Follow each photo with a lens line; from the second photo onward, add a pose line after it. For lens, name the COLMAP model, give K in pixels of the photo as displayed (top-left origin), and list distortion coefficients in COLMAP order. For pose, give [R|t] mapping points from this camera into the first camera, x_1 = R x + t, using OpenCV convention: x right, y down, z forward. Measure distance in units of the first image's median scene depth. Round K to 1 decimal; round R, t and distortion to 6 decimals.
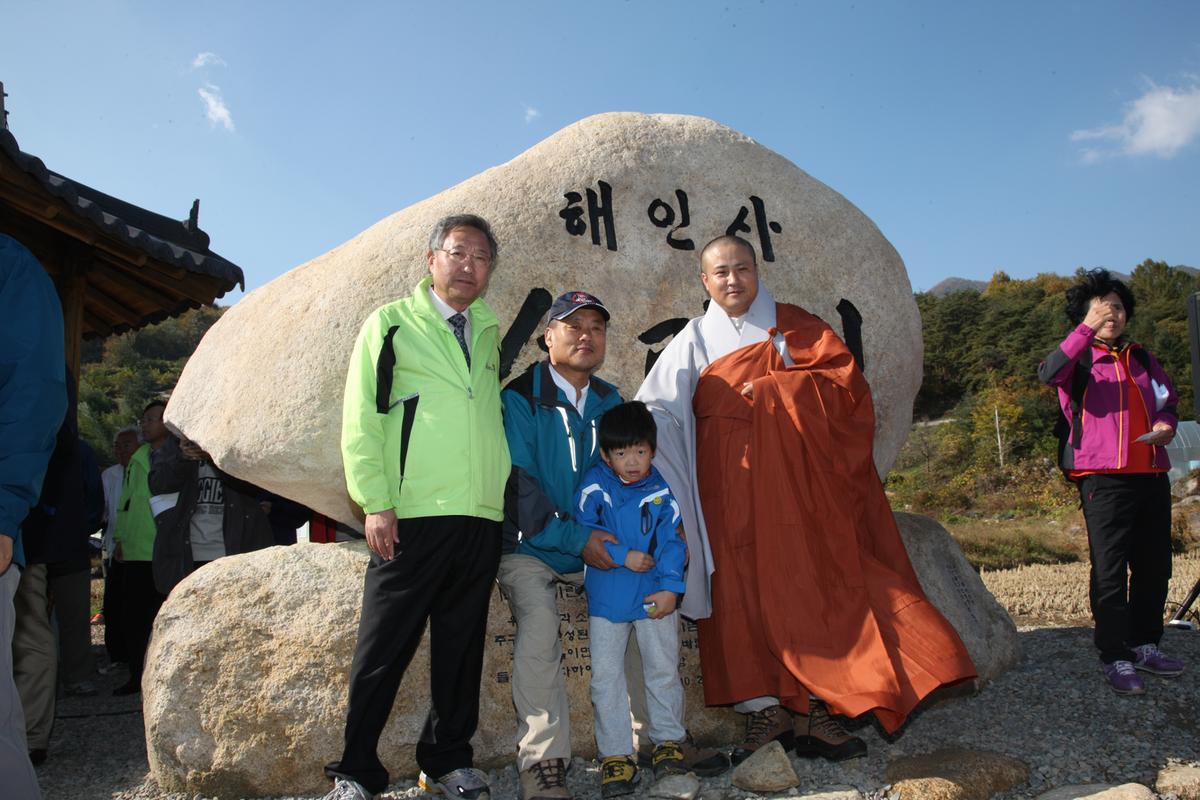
lens RADIAL K [[962.0, 0, 596.2], [0, 962.0, 403.0], [0, 0, 1]] dist [-0.049292, 0.025675]
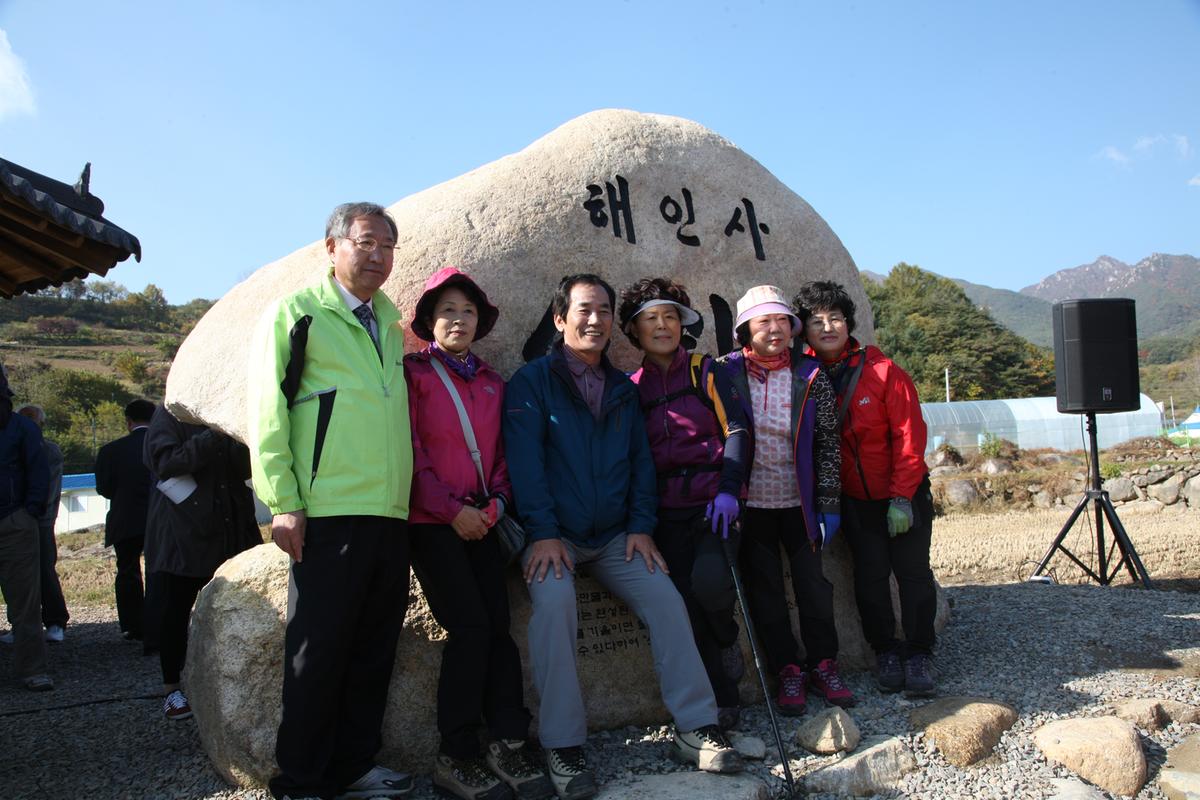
lens RADIAL K [[910.4, 0, 601.5], [0, 910.4, 408.3], [0, 0, 1]] dist [-0.062575, 0.002720]
pose [[0.975994, 0.009228, 0.217600, -0.218223], [-0.016147, 0.999418, 0.030037, -0.008190], [-0.217196, -0.032830, 0.975576, 0.035197]]
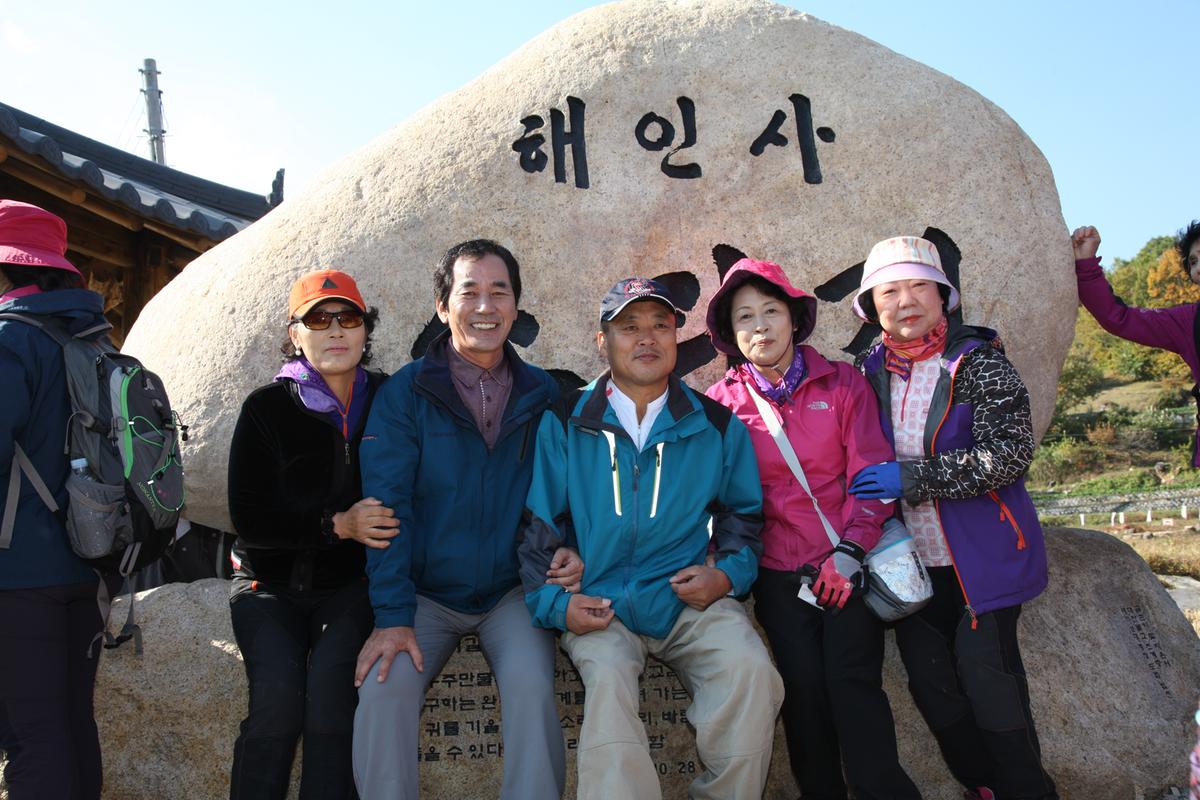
lens RADIAL K [[1141.5, 0, 590.1], [0, 1141.5, 407.5], [0, 0, 1]] dist [0.014082, 0.000000]
pose [[0.962569, -0.038001, -0.268360, 0.244069], [0.043788, 0.998919, 0.015612, -0.001033], [0.267476, -0.026779, 0.963192, 0.129933]]
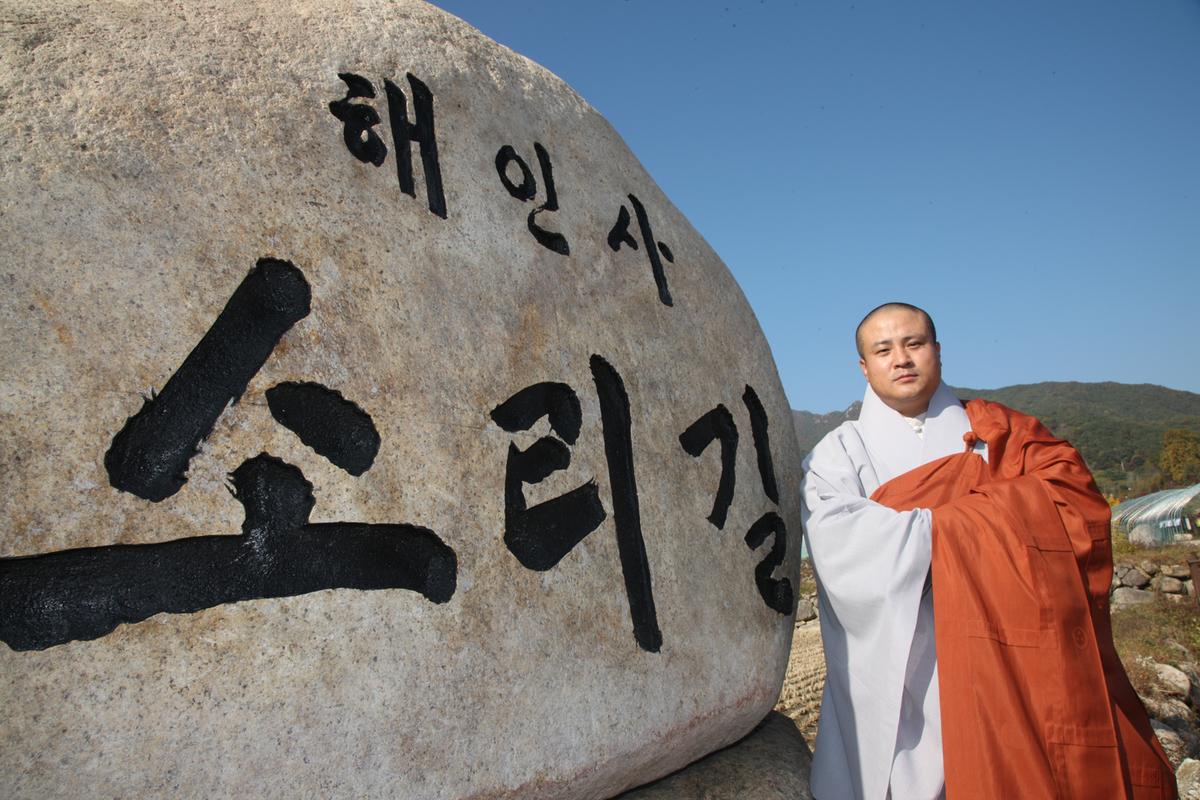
lens RADIAL K [[838.6, 0, 621.6], [0, 838.6, 395.3], [0, 0, 1]] dist [-0.114980, 0.054541]
pose [[0.834198, 0.101303, 0.542080, -0.107401], [-0.027022, 0.989311, -0.143297, -0.022275], [-0.550802, 0.104890, 0.828019, 0.612544]]
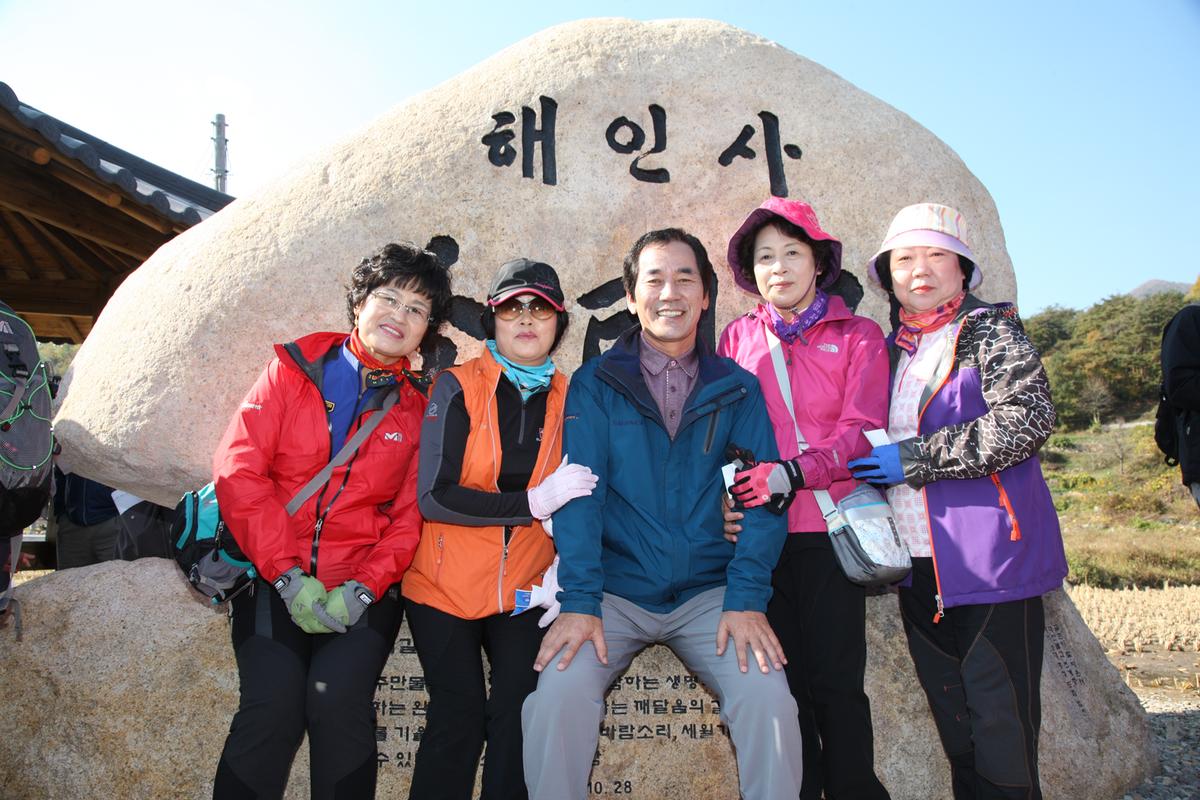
lens RADIAL K [[872.3, 0, 591.5], [0, 872.3, 412.1], [0, 0, 1]] dist [-0.101176, 0.064535]
pose [[0.973407, 0.016467, -0.228488, 0.194933], [-0.013085, 0.999781, 0.016305, 0.005471], [0.228707, -0.012882, 0.973410, 0.336252]]
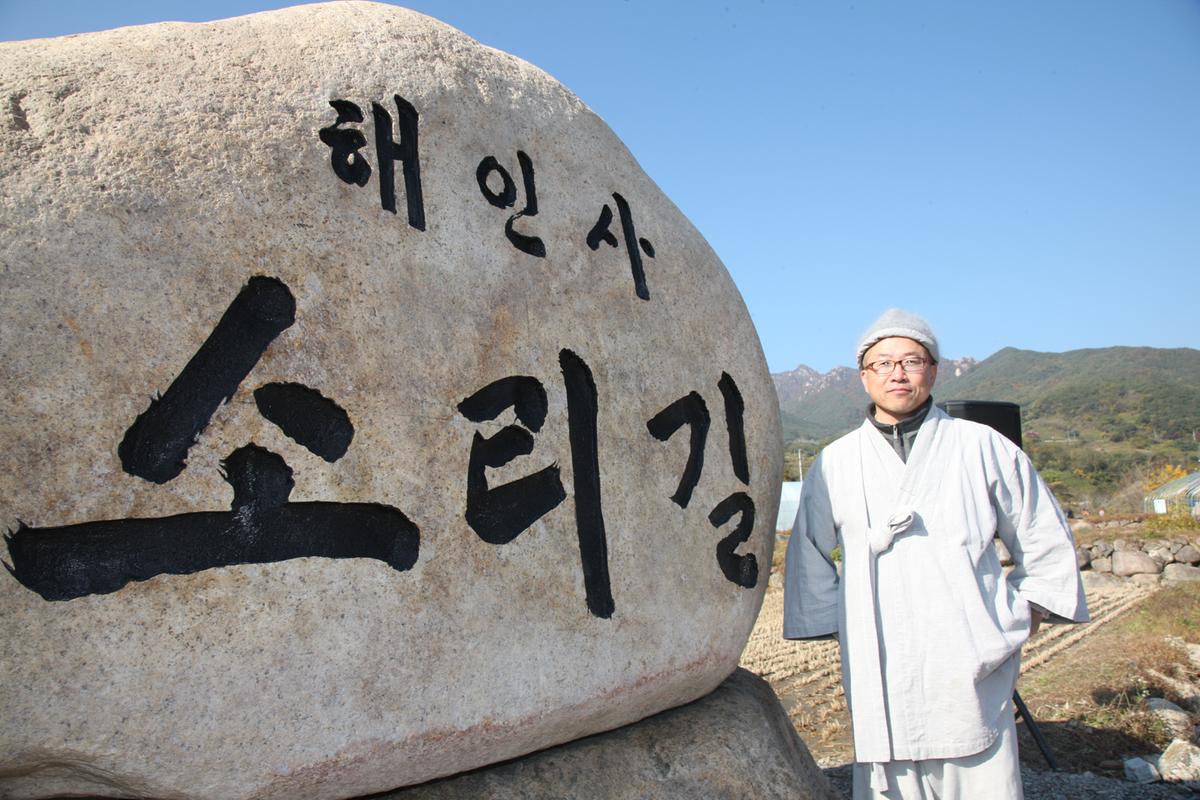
lens RADIAL K [[838.6, 0, 612.4], [0, 838.6, 394.5], [0, 0, 1]] dist [-0.114980, 0.054541]
pose [[0.869670, 0.097253, 0.483959, -0.091516], [-0.065246, 0.994445, -0.082591, -0.041177], [-0.489303, 0.040251, 0.871184, 0.548232]]
